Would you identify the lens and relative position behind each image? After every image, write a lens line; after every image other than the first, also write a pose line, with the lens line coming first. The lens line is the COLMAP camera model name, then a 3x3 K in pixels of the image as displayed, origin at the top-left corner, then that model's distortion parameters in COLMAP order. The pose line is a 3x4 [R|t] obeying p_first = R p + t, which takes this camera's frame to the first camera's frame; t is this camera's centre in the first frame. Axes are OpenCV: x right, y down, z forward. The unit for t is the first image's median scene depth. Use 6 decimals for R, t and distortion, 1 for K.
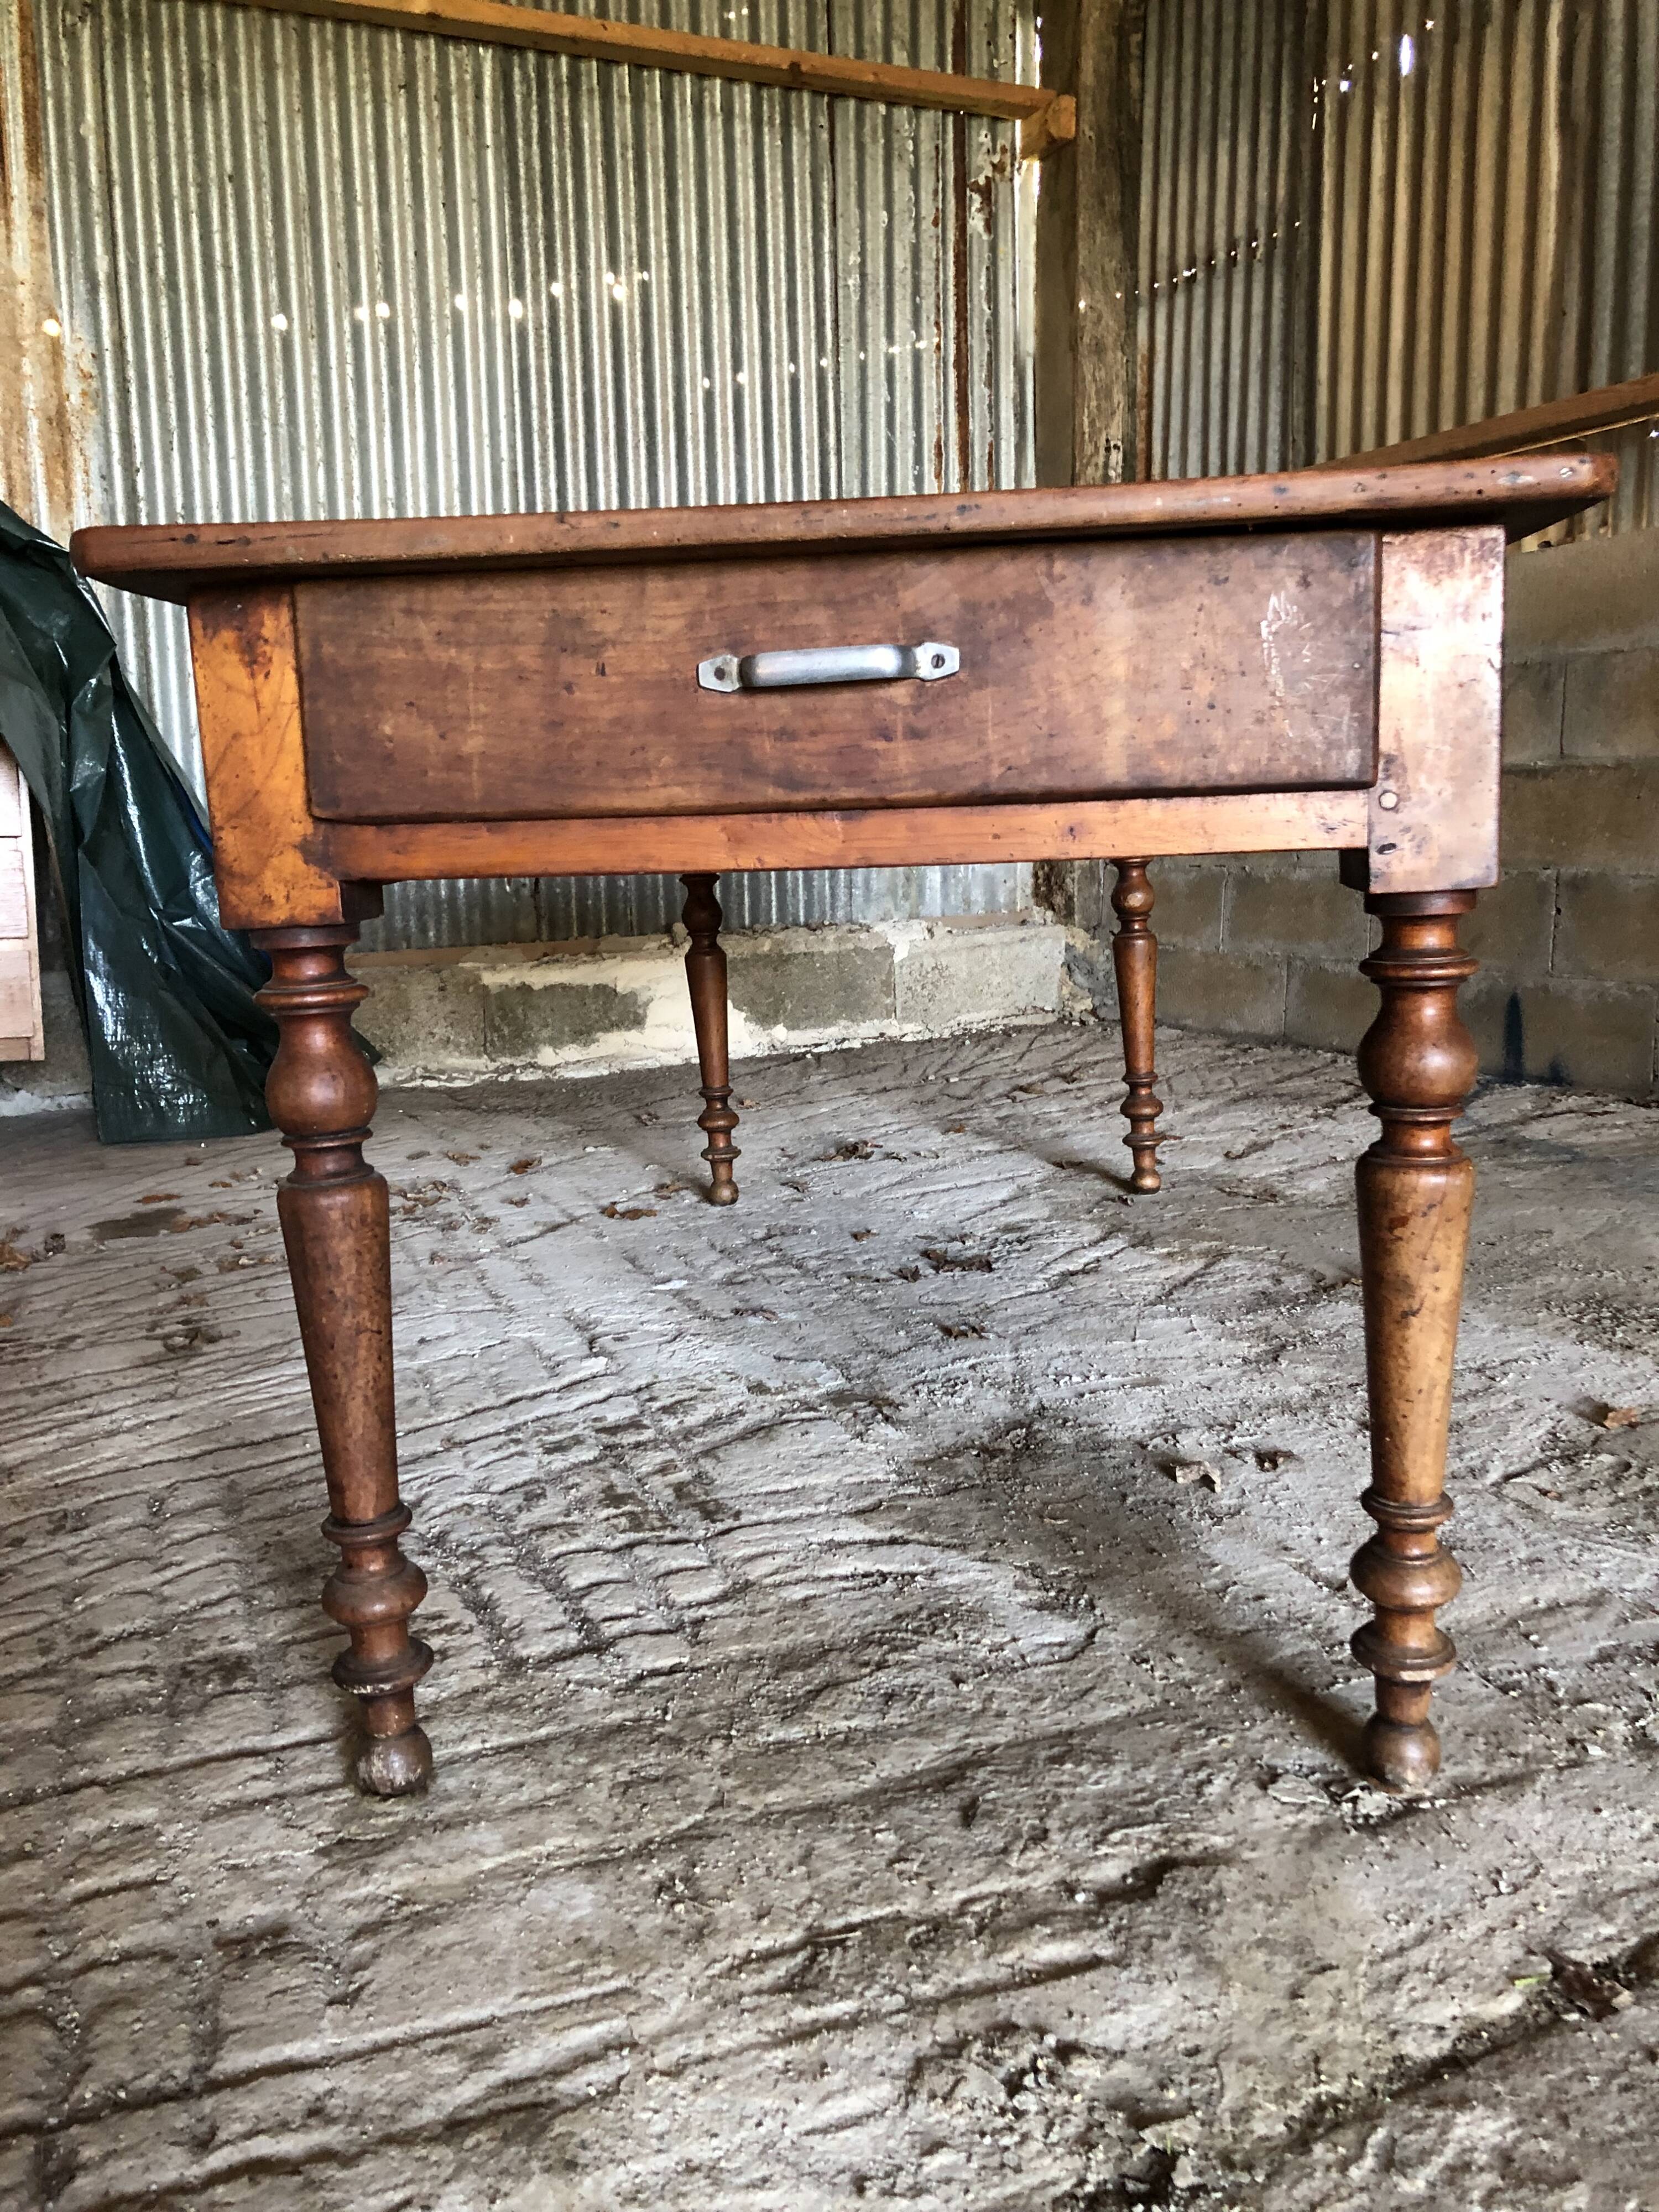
lens RADIAL K [[1808.3, 0, 828.2], [0, 1808.3, 1099.0], [0, 0, 1]] dist [0.007299, 0.018843]
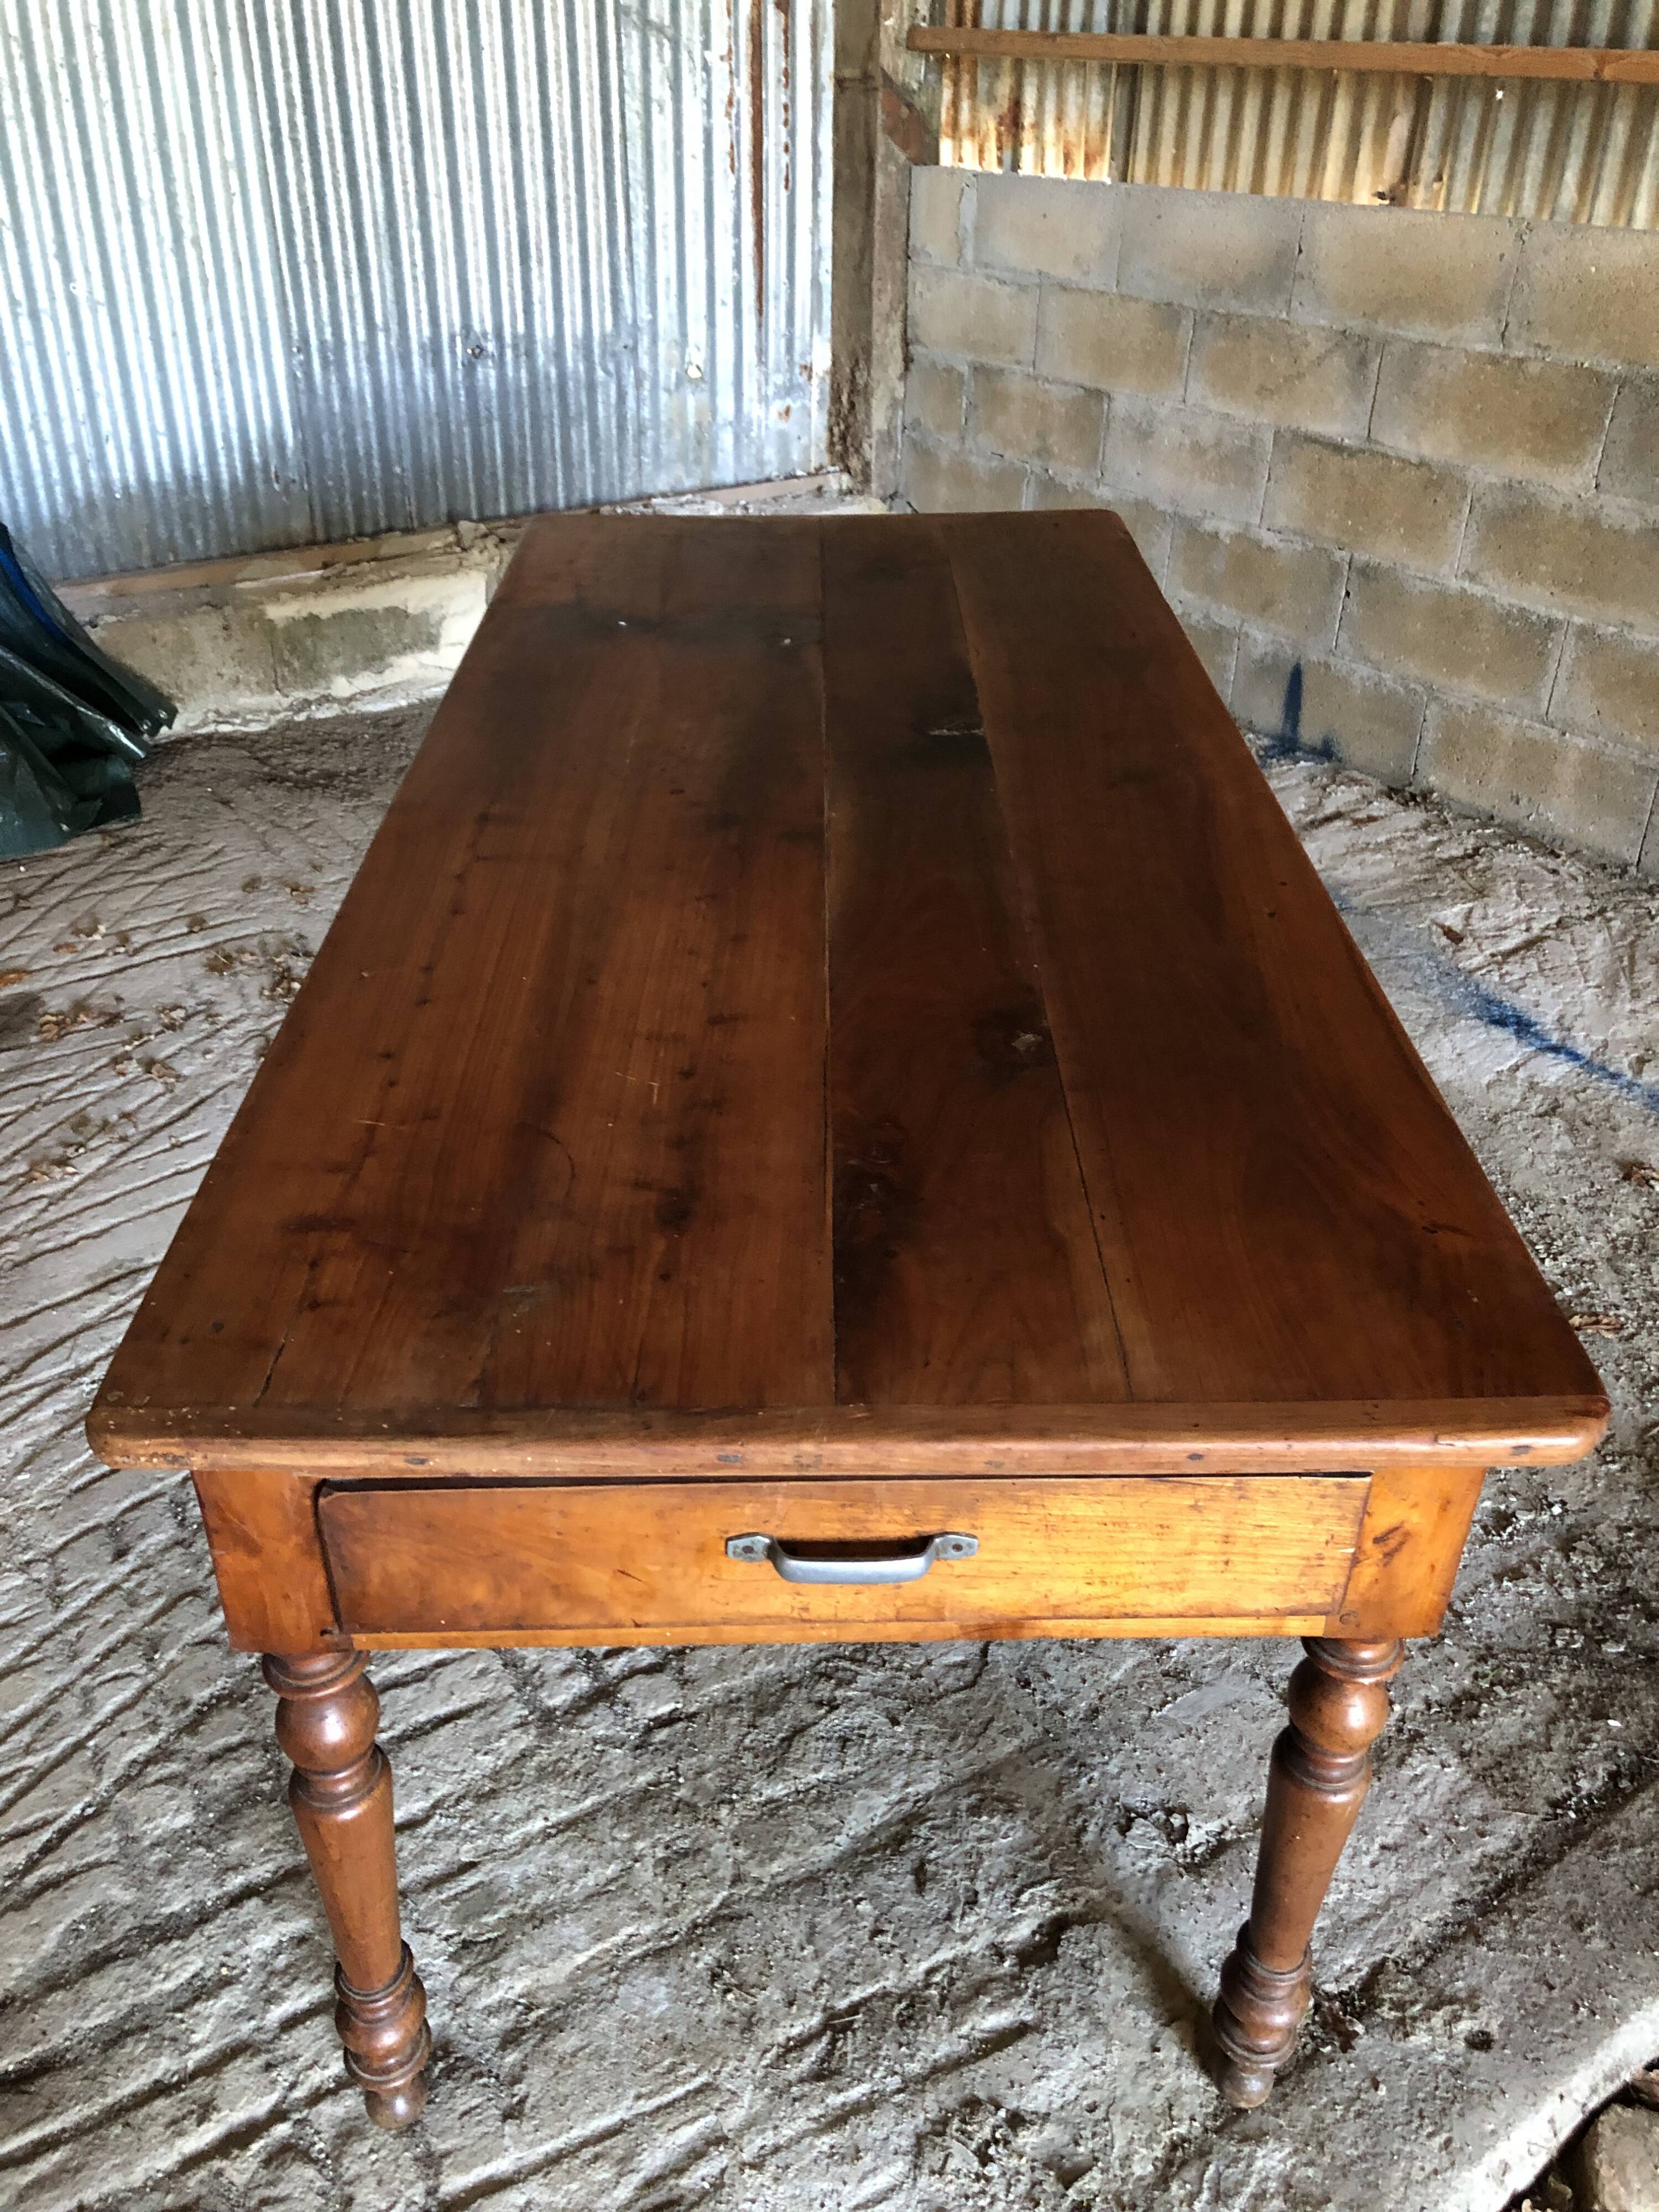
lens RADIAL K [[1808.3, 0, 836.5], [0, 1808.3, 1083.4], [0, 0, 1]] dist [0.007299, 0.018843]
pose [[0.988483, -0.044506, 0.144642, -0.137336], [-0.011590, 0.930706, 0.365585, -0.586069], [-0.150890, -0.363051, 0.919471, -0.047625]]
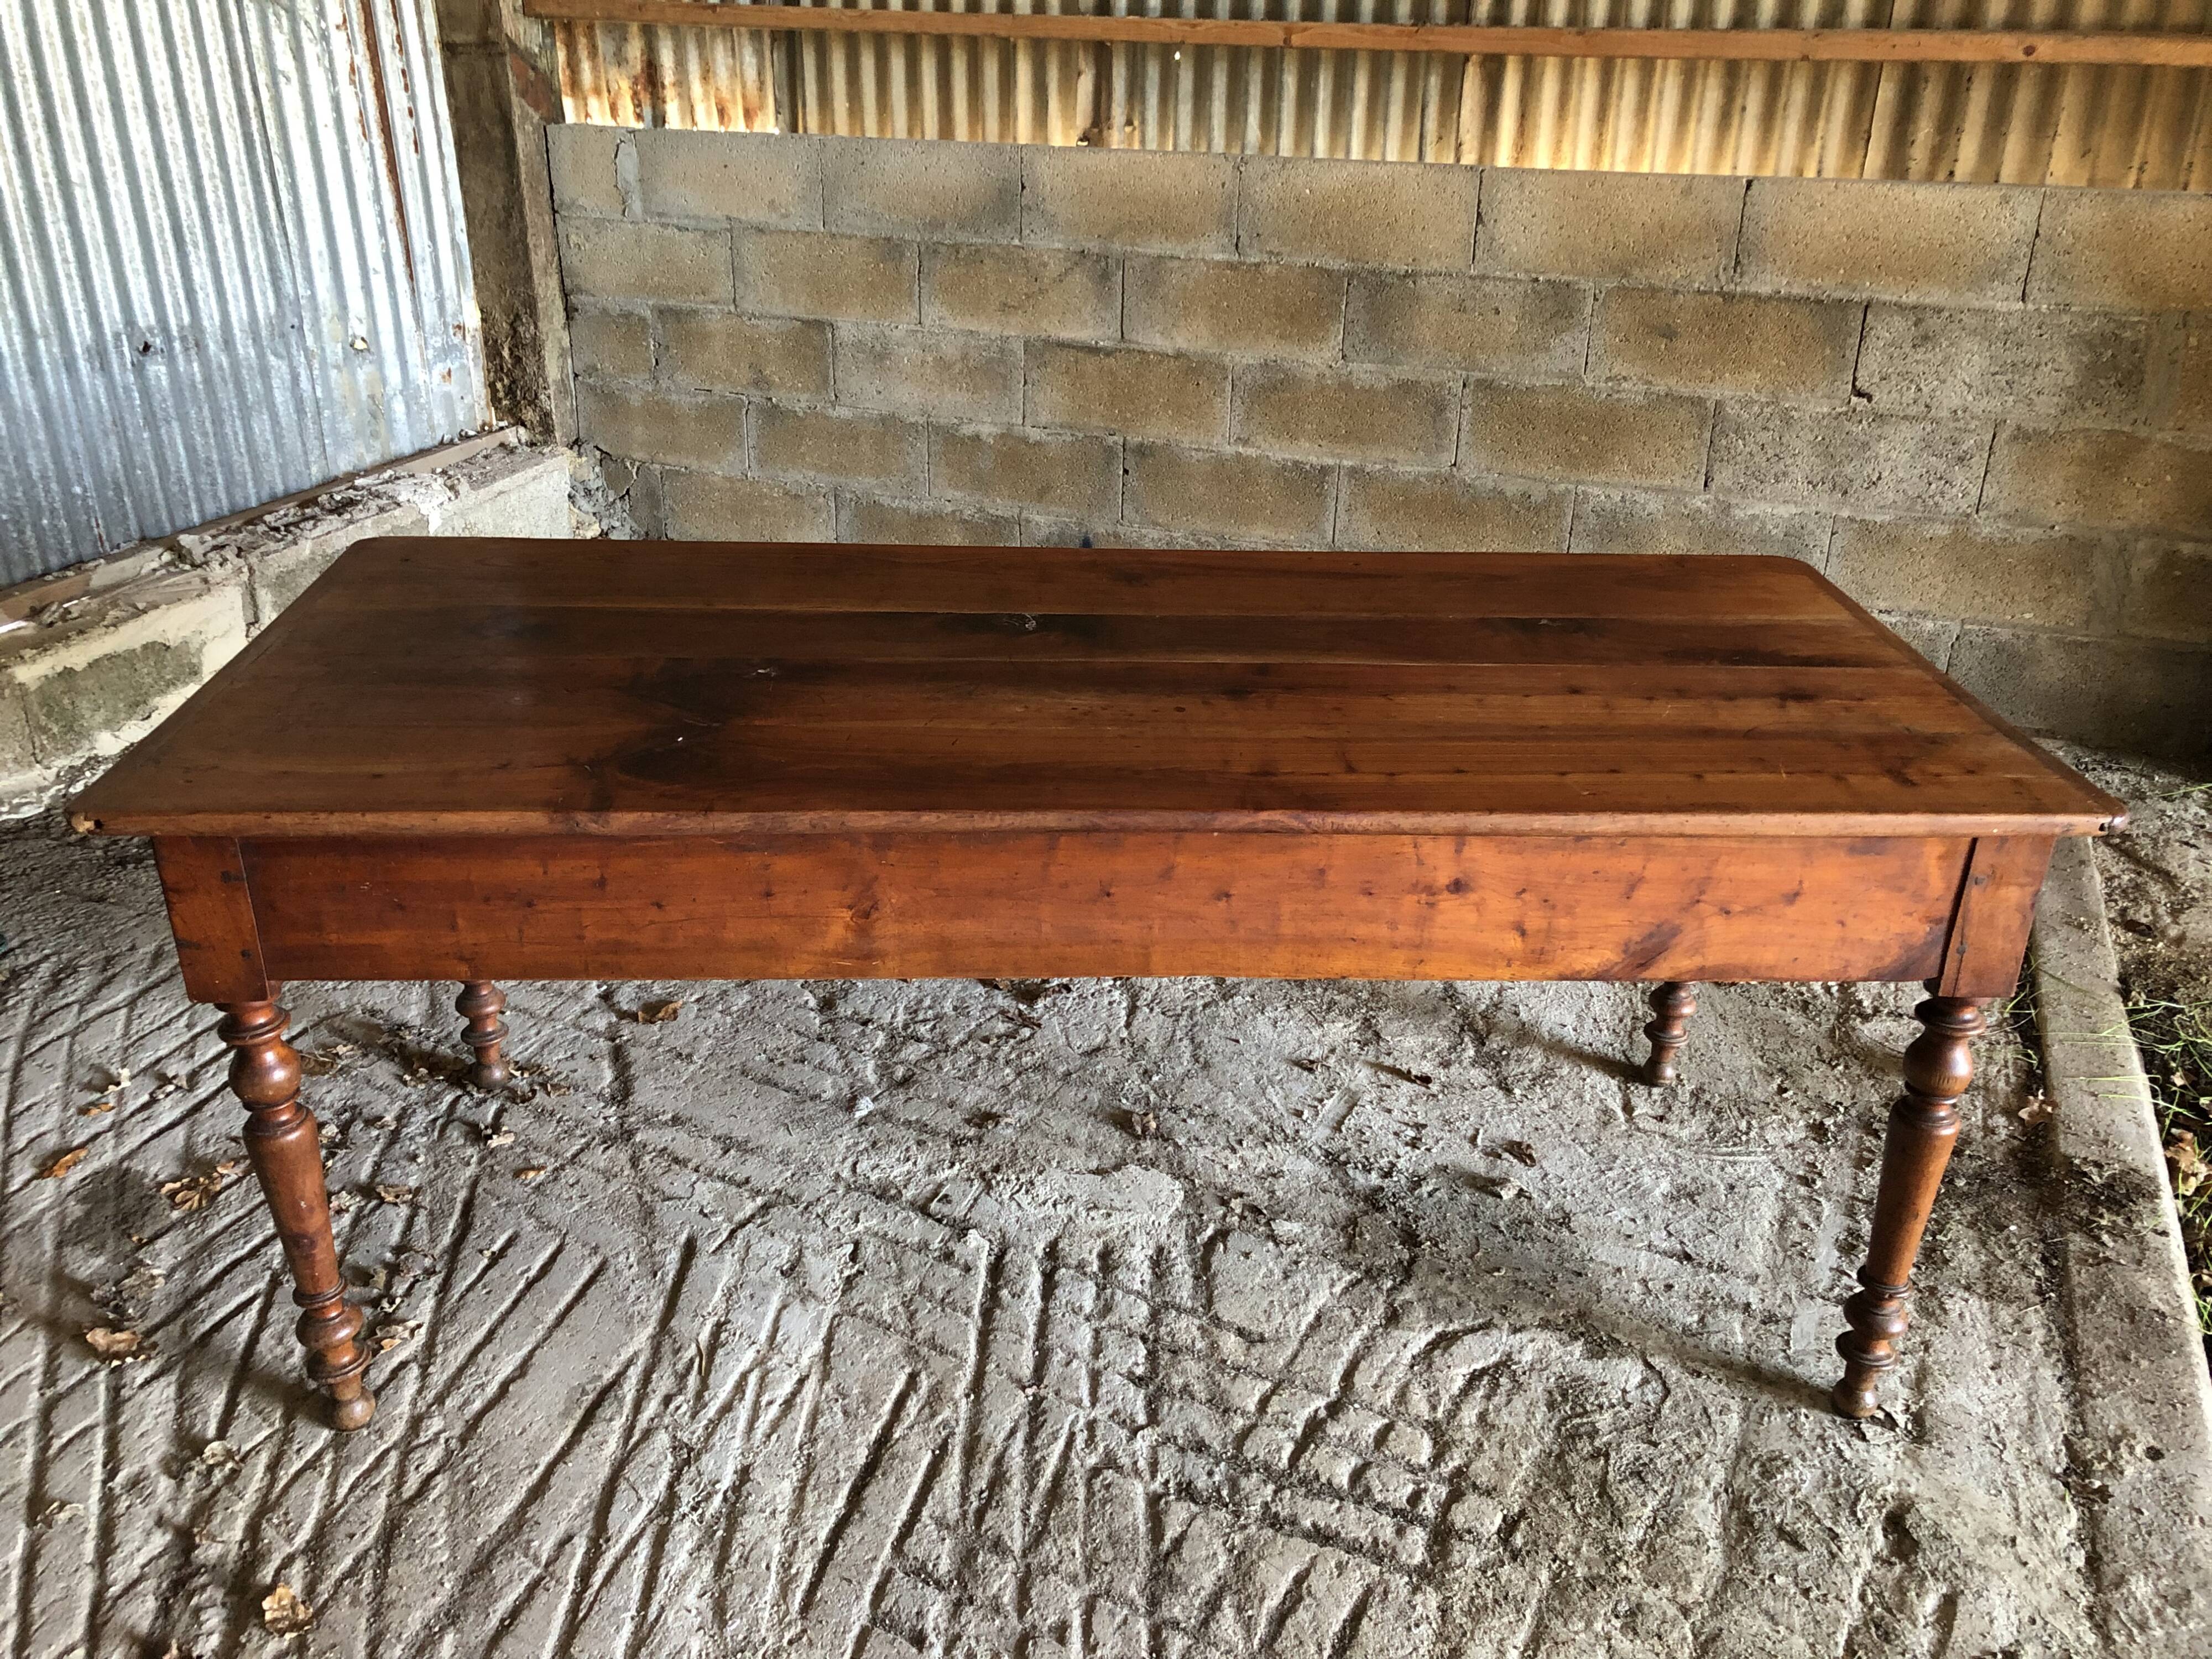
lens RADIAL K [[1808.3, 0, 1104.8], [0, 1808.3, 803.0], [0, 0, 1]] dist [0.007299, 0.018843]
pose [[0.744906, -0.253921, 0.616959, -1.067968], [0.073628, 0.950381, 0.302249, -0.685722], [-0.663094, -0.179722, 0.726640, 0.273123]]
